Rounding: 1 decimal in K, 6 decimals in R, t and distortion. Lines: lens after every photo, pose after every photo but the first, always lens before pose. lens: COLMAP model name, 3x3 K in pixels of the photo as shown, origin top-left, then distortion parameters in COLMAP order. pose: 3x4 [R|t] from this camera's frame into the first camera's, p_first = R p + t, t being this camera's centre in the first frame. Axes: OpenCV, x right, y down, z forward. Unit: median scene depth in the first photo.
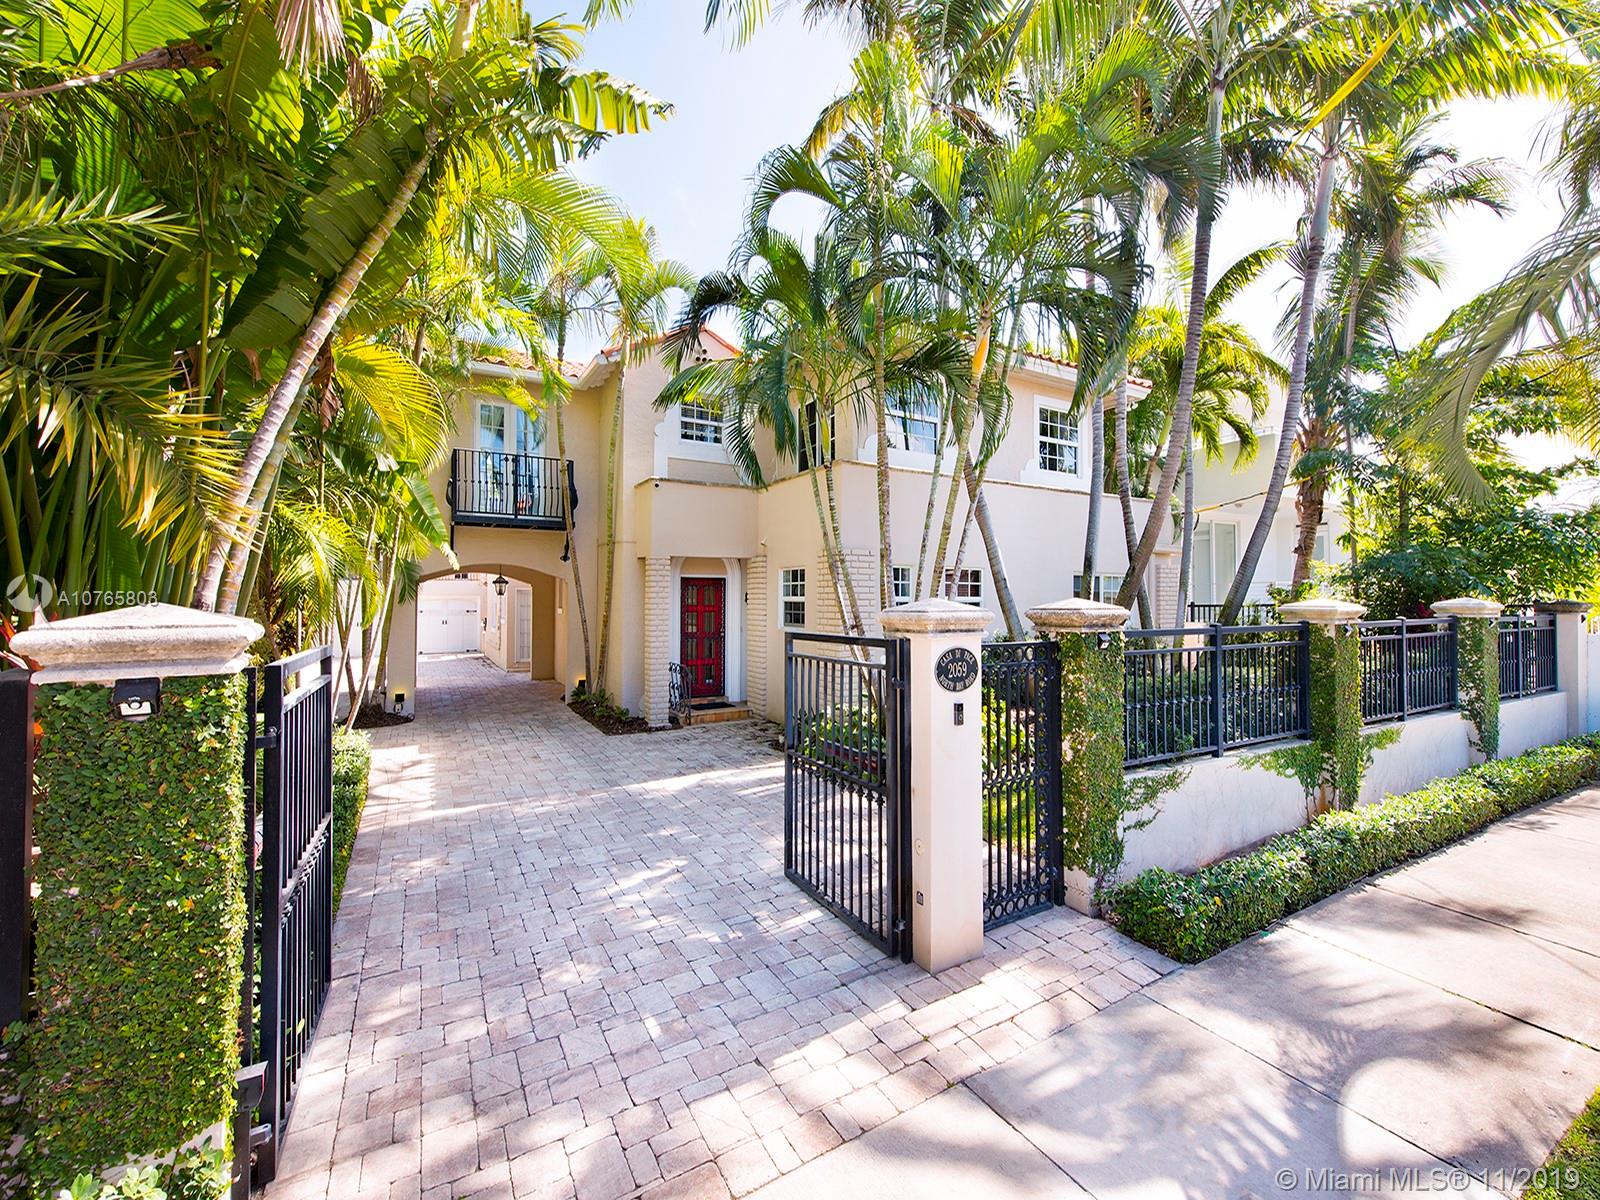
lens RADIAL K [[641.3, 0, 800.0], [0, 641.3, 600.0], [0, 0, 1]] dist [-0.000122, -0.000251]
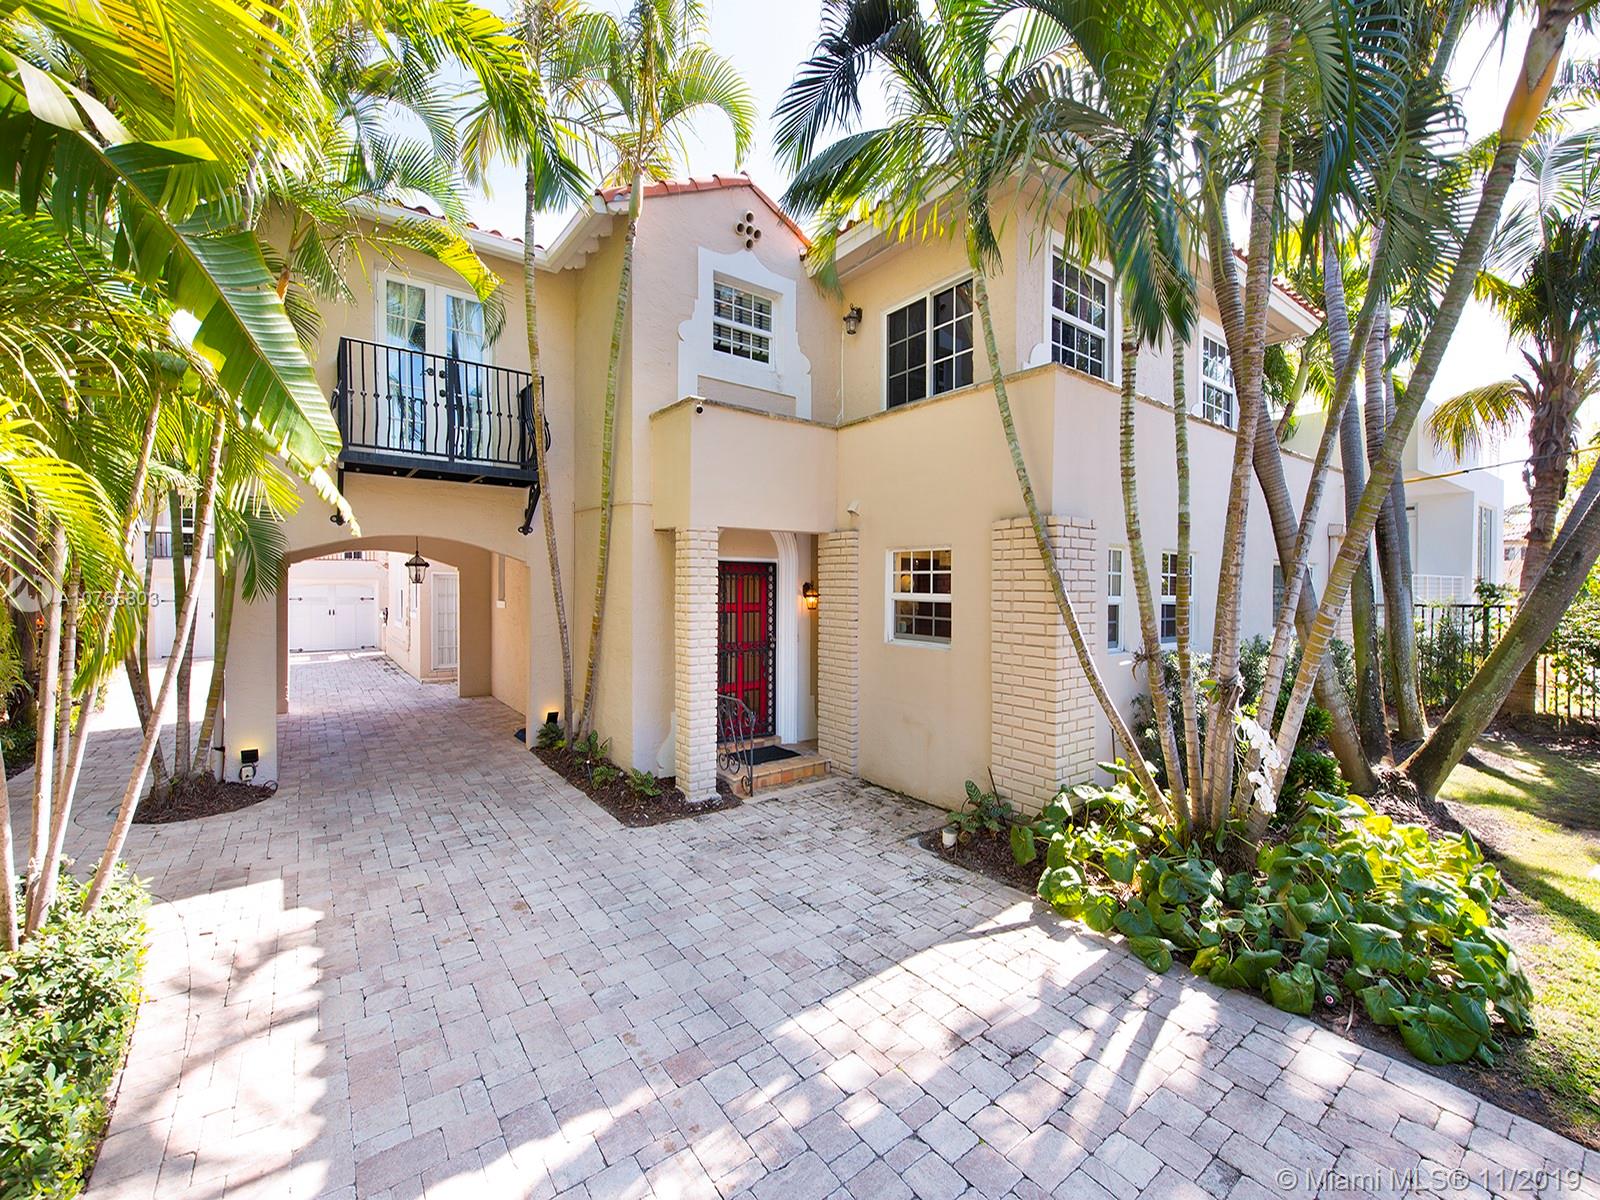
lens RADIAL K [[645.7, 0, 798.2], [0, 645.7, 606.5], [0, 0, 1]] dist [0.002830, 0.000058]
pose [[0.993082, 0.004448, 0.117335, -0.178862], [-0.008206, 0.999468, 0.031559, -0.009971], [-0.117132, -0.032304, 0.992591, 0.329242]]
